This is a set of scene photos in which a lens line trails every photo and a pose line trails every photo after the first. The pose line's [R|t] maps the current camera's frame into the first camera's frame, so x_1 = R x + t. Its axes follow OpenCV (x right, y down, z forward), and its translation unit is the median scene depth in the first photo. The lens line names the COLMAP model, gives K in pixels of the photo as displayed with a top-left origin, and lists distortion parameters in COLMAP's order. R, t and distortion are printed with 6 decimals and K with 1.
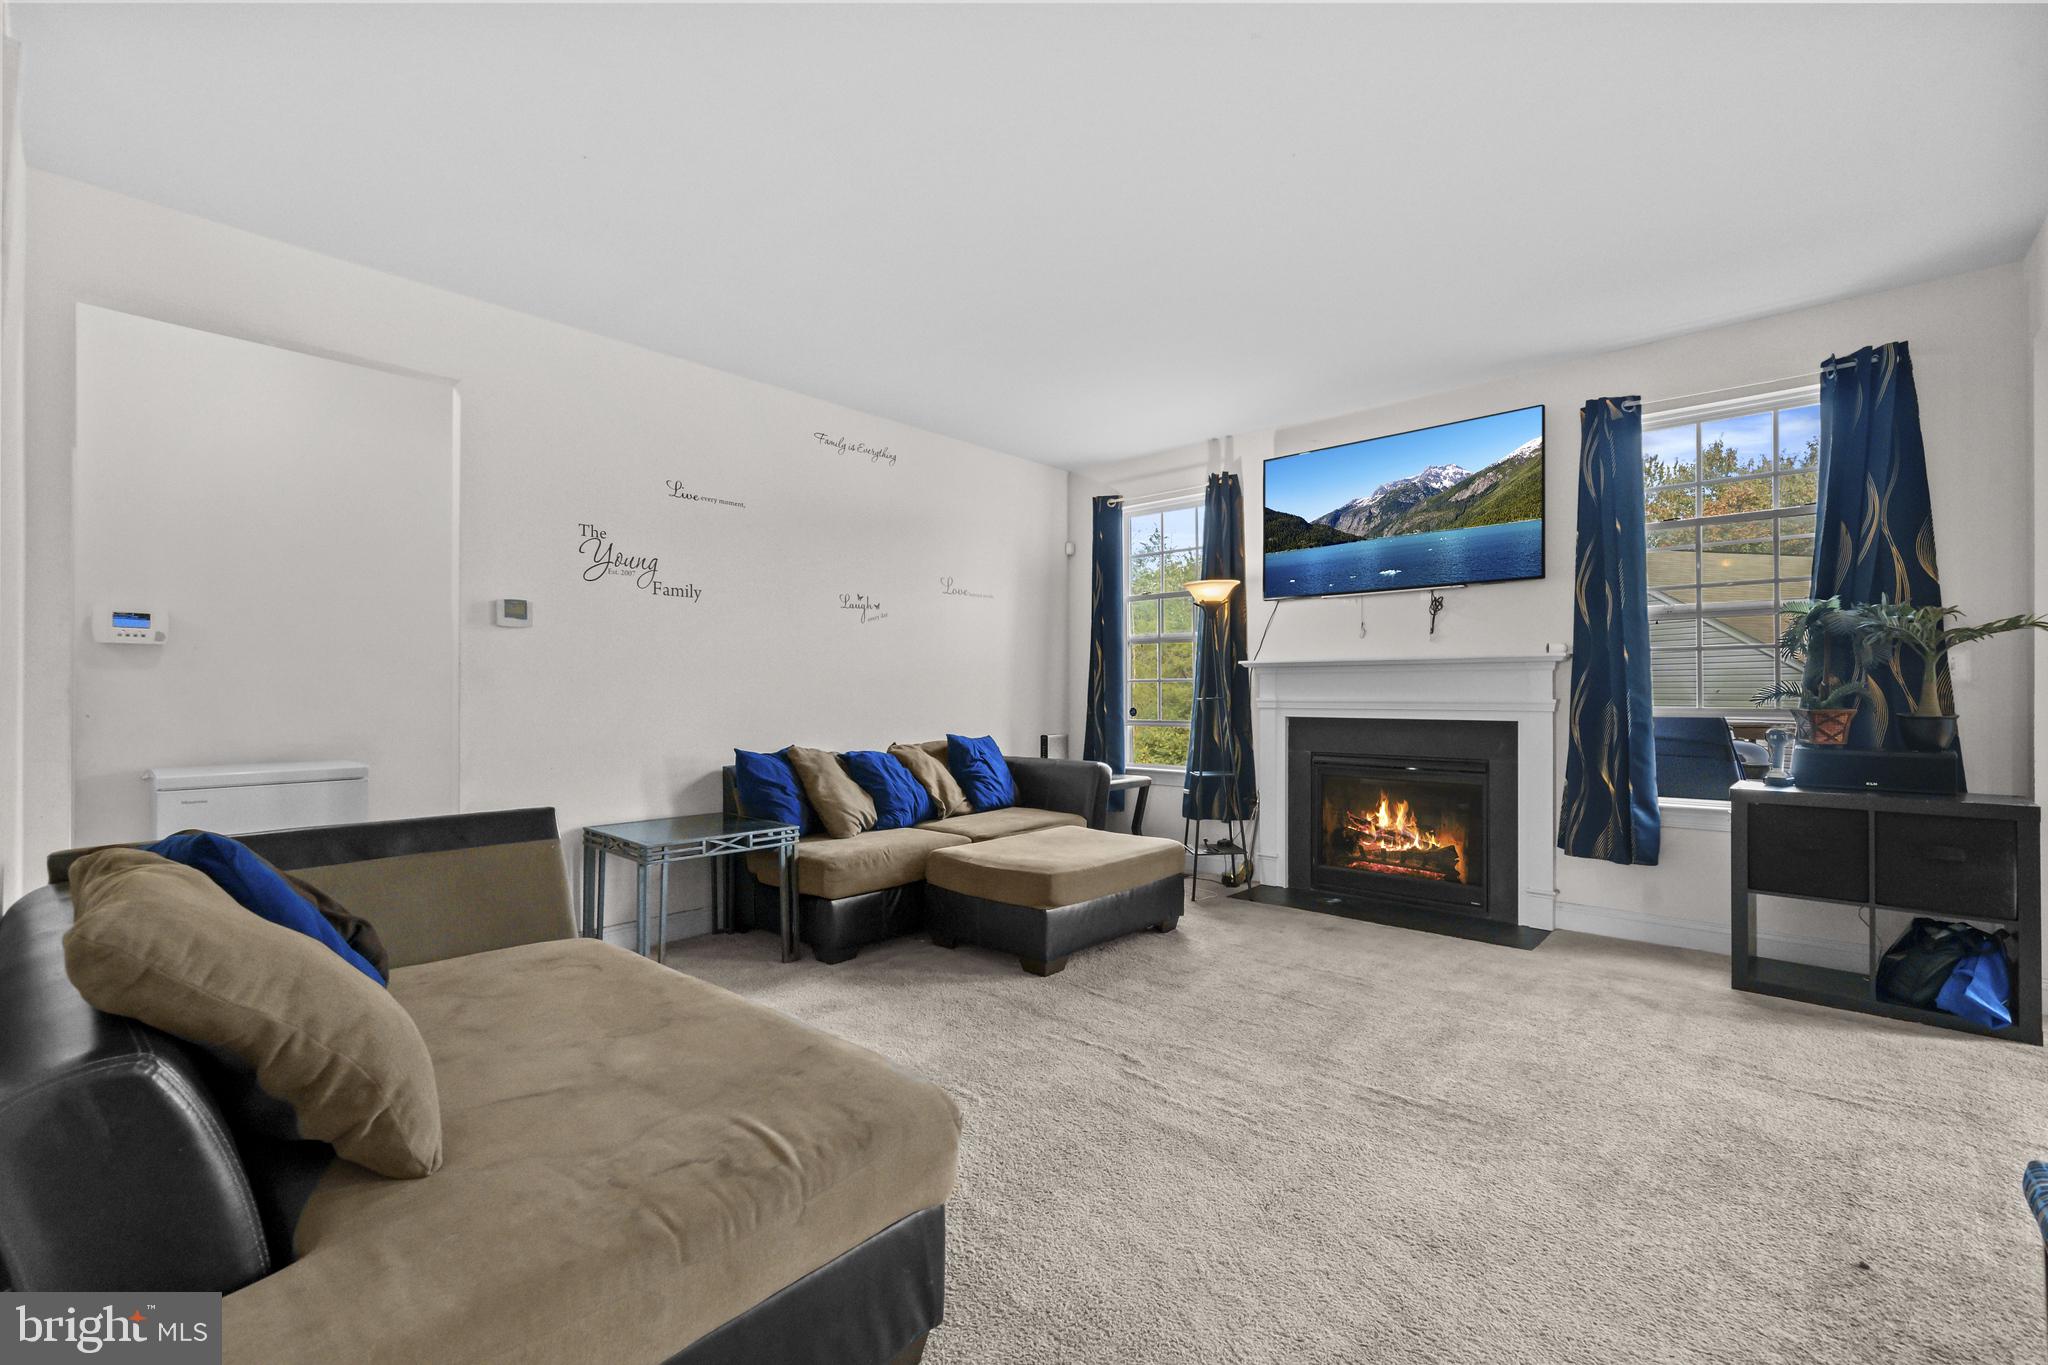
lens RADIAL K [[858.7, 0, 1024.0], [0, 858.7, 682.5], [0, 0, 1]] dist [-0.000382, 0.000093]
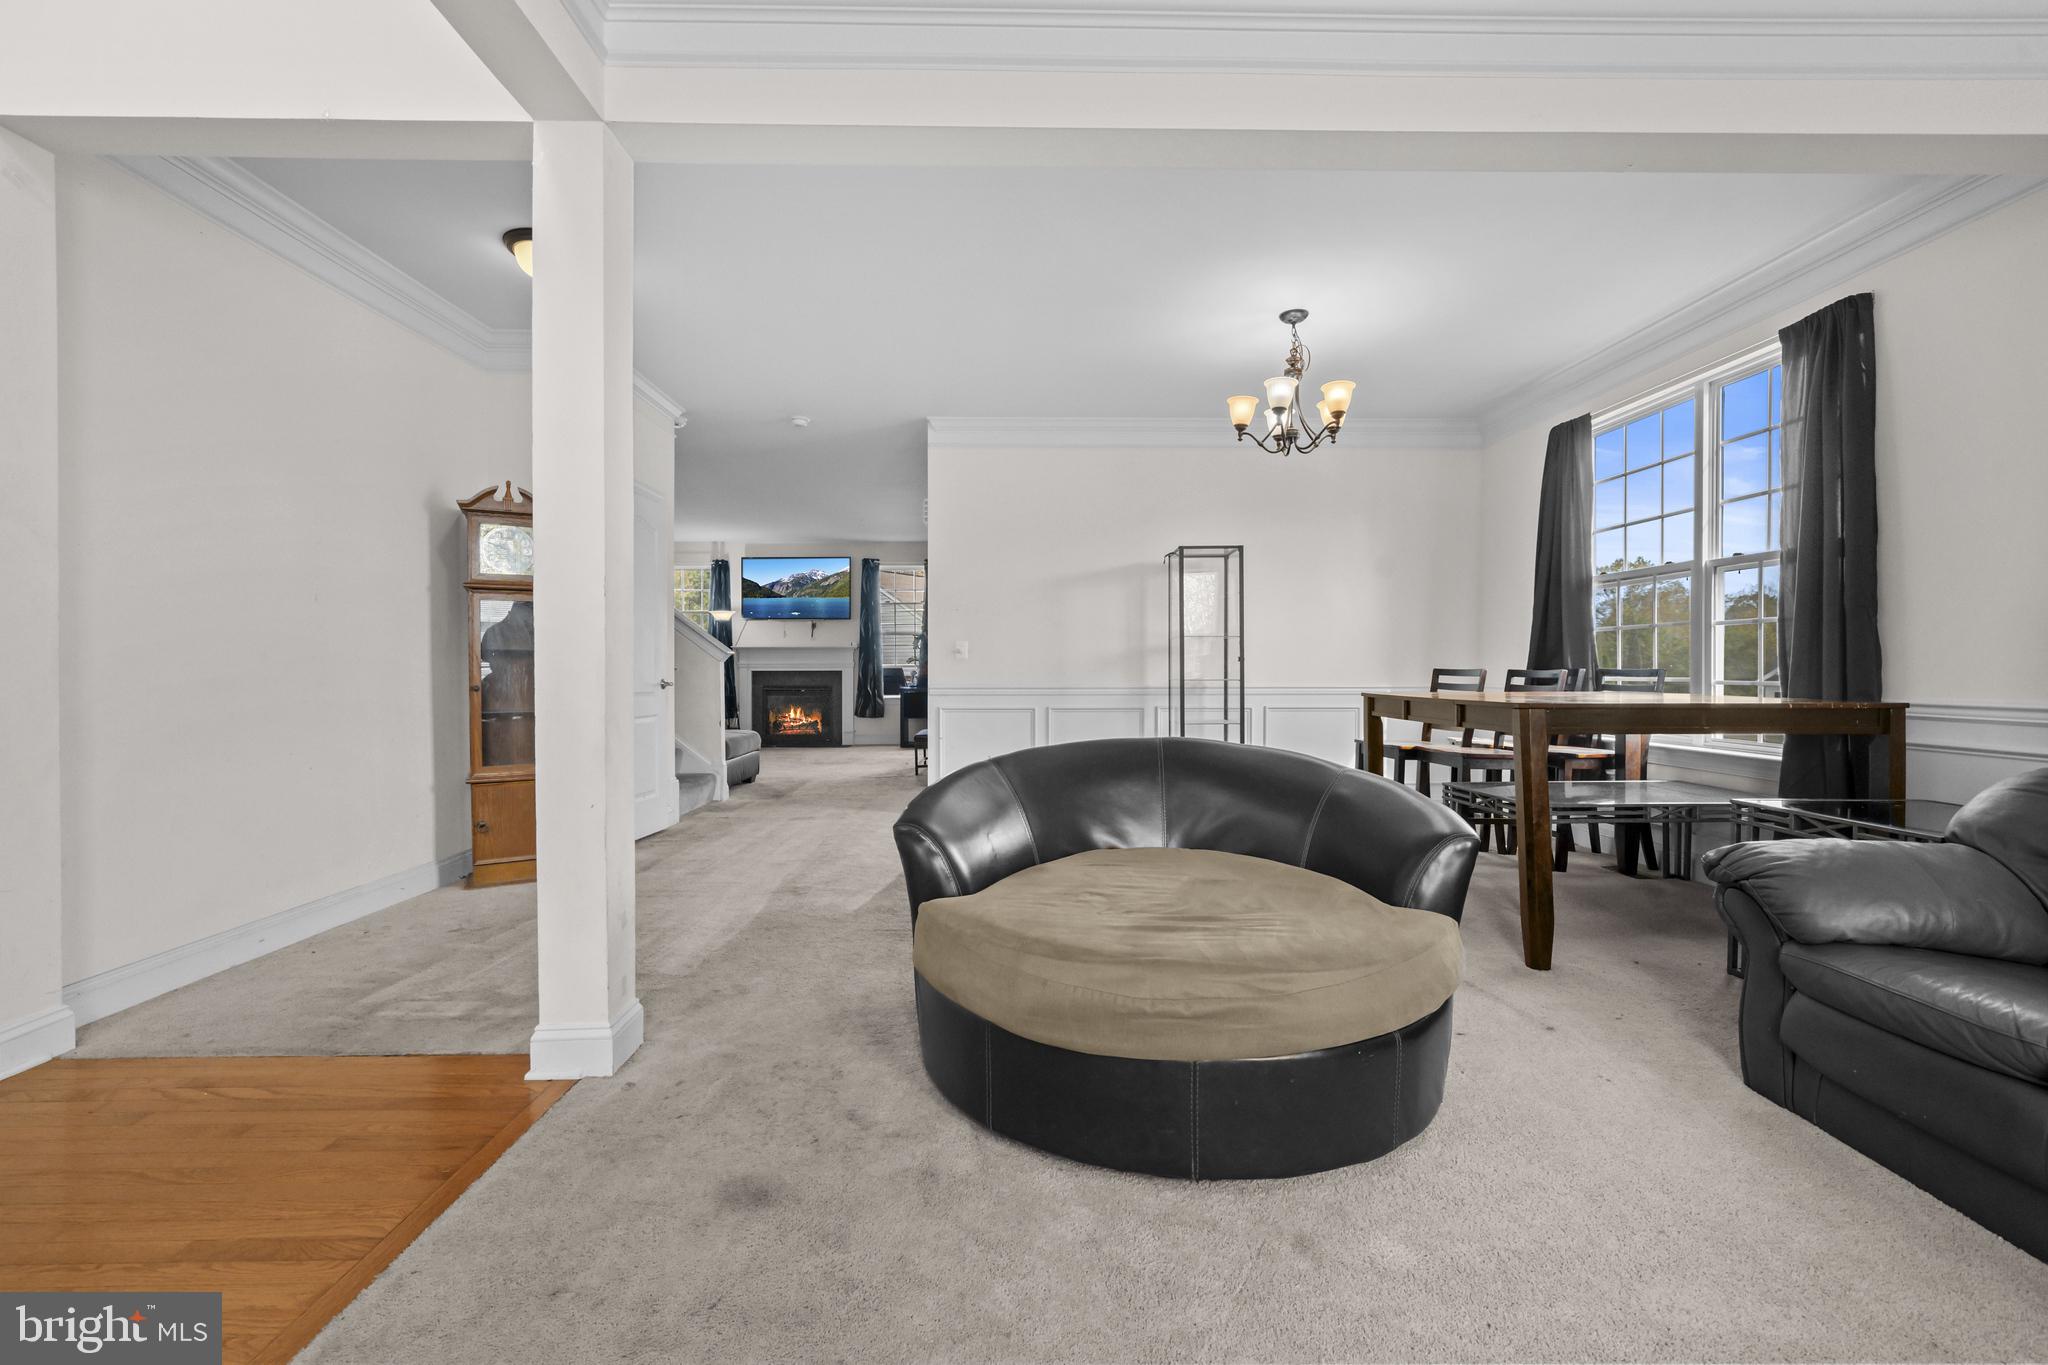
lens RADIAL K [[858.7, 0, 1024.0], [0, 858.7, 682.5], [0, 0, 1]] dist [-0.000382, 0.000093]
pose [[0.709326, -0.003223, 0.704874, -0.905228], [-0.005113, 0.999940, 0.009717, 0.051816], [-0.704863, -0.010497, 0.709266, -1.296426]]
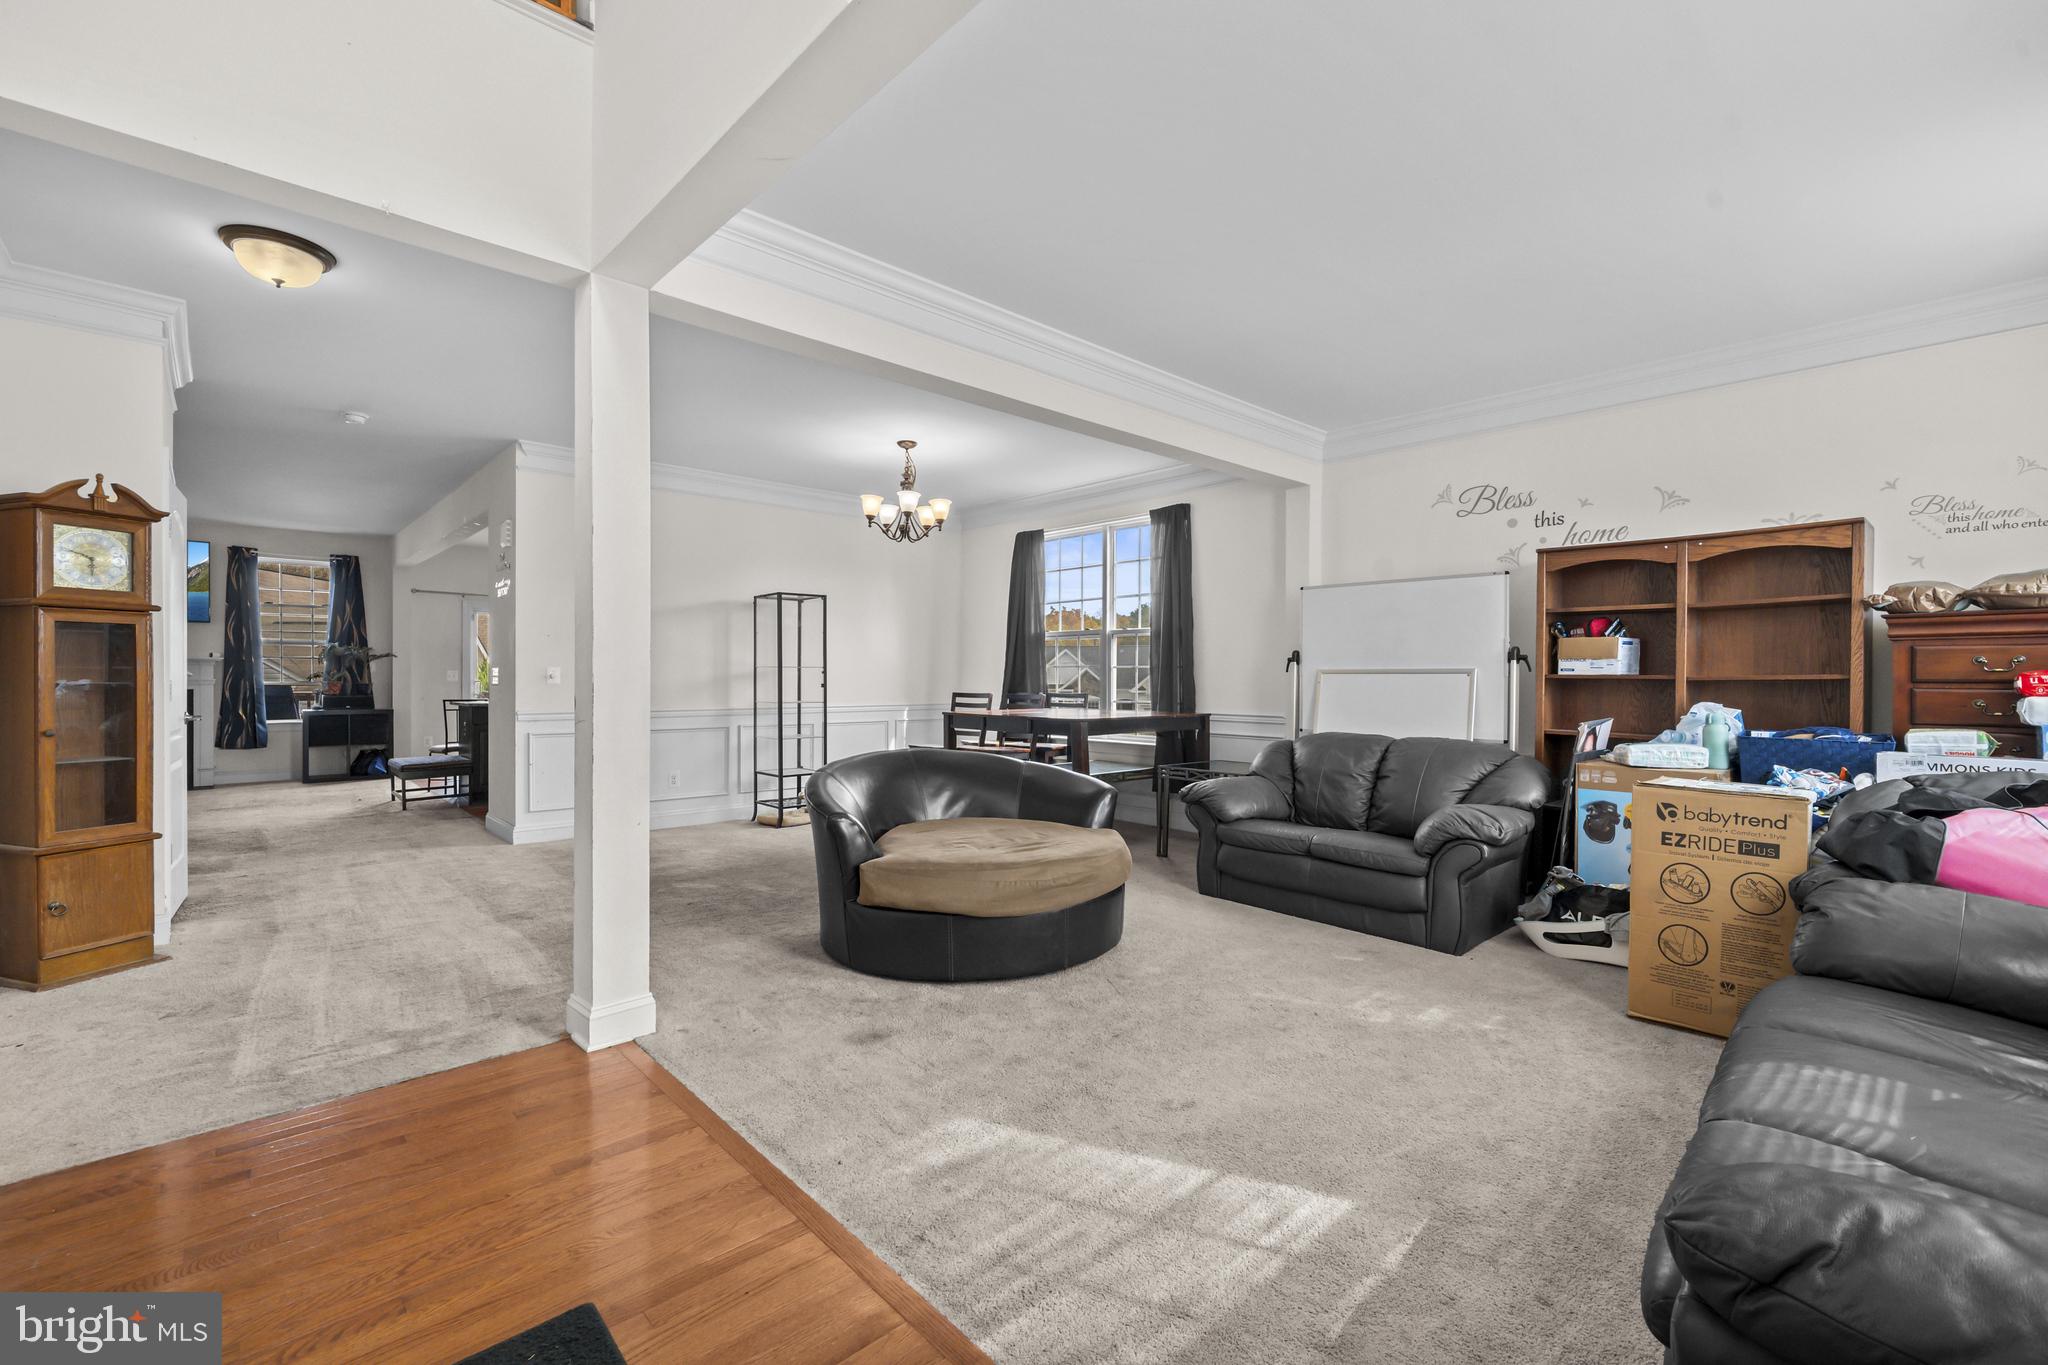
lens RADIAL K [[858.7, 0, 1024.0], [0, 858.7, 682.5], [0, 0, 1]] dist [-0.000382, 0.000093]
pose [[0.067462, 0.004383, 0.997712, -1.314155], [-0.003662, 0.999985, -0.004145, 0.028875], [-0.997715, -0.003374, 0.067477, -1.108410]]
